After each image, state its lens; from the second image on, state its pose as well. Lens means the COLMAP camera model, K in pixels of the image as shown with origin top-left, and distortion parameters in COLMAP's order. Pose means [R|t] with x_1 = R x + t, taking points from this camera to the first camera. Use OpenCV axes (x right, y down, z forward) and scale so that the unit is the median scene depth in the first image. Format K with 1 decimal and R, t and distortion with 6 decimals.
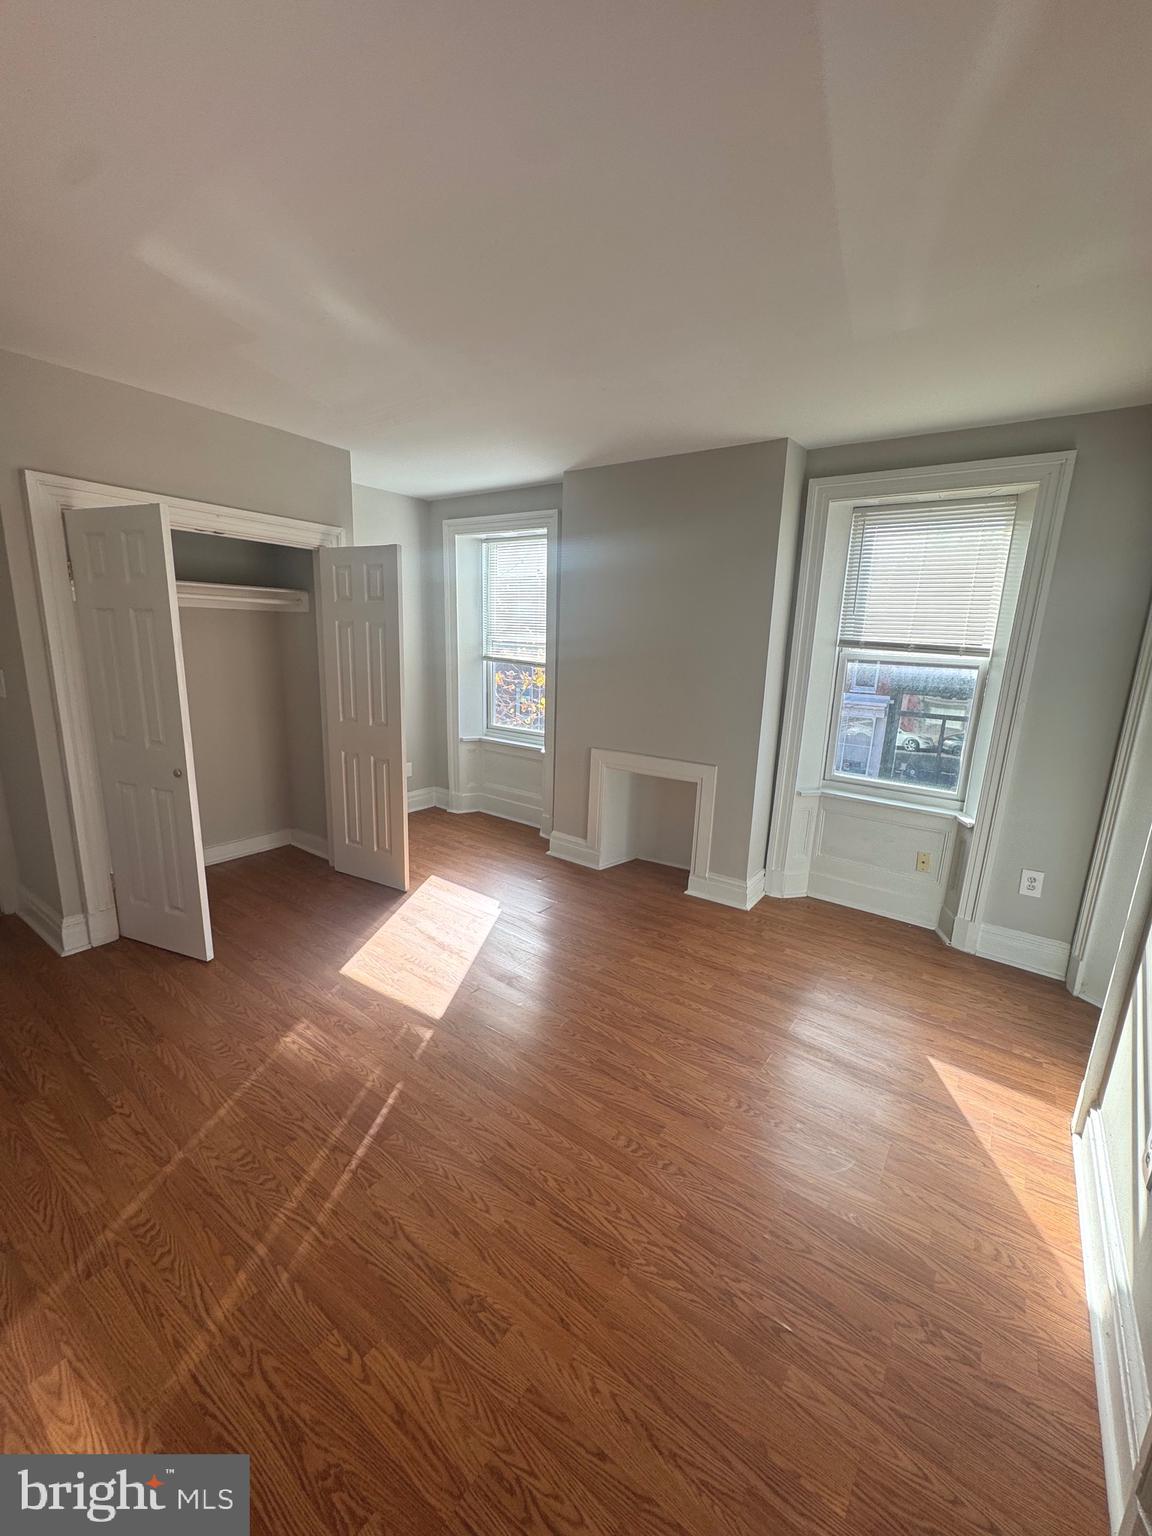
lens RADIAL K [[600.7, 0, 576.0], [0, 600.7, 768.0], [0, 0, 1]] dist [-0.000021, 0.000205]
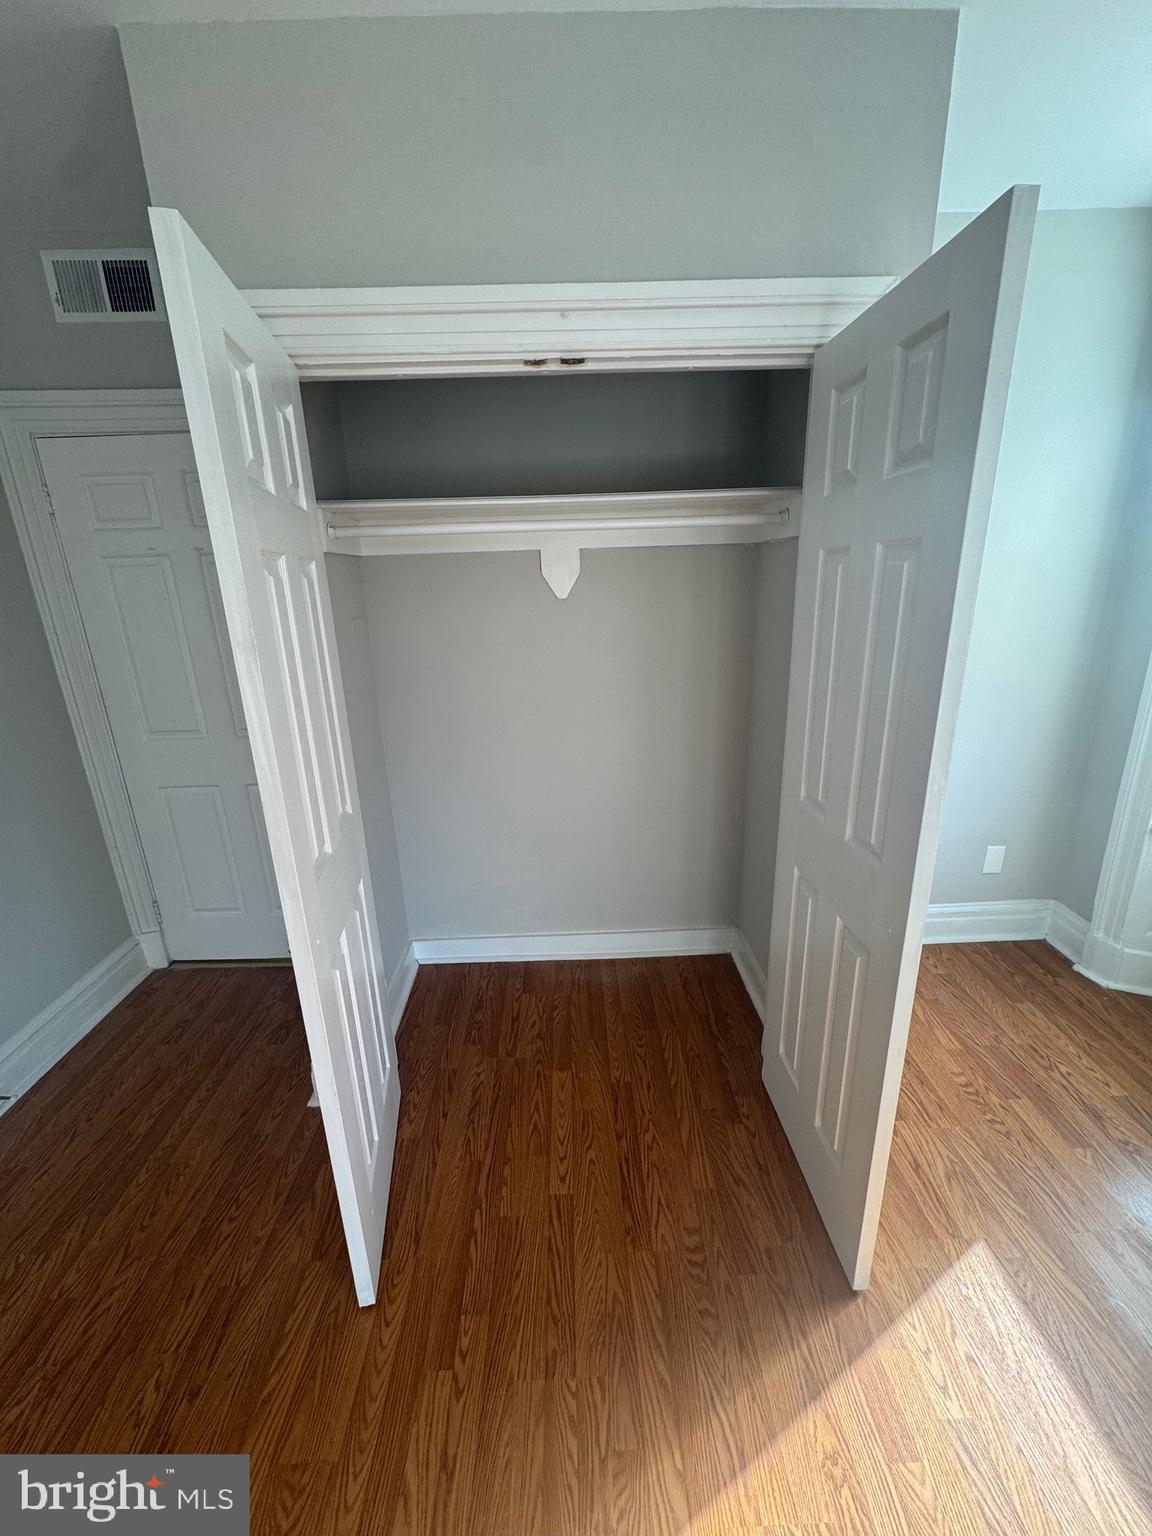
lens RADIAL K [[600.7, 0, 576.0], [0, 600.7, 768.0], [0, 0, 1]] dist [-0.000021, 0.000205]
pose [[0.600542, 0.170746, -0.781150, -0.153750], [-0.112754, 0.985256, 0.128676, -0.124410], [0.791603, 0.010803, 0.610940, 0.584347]]
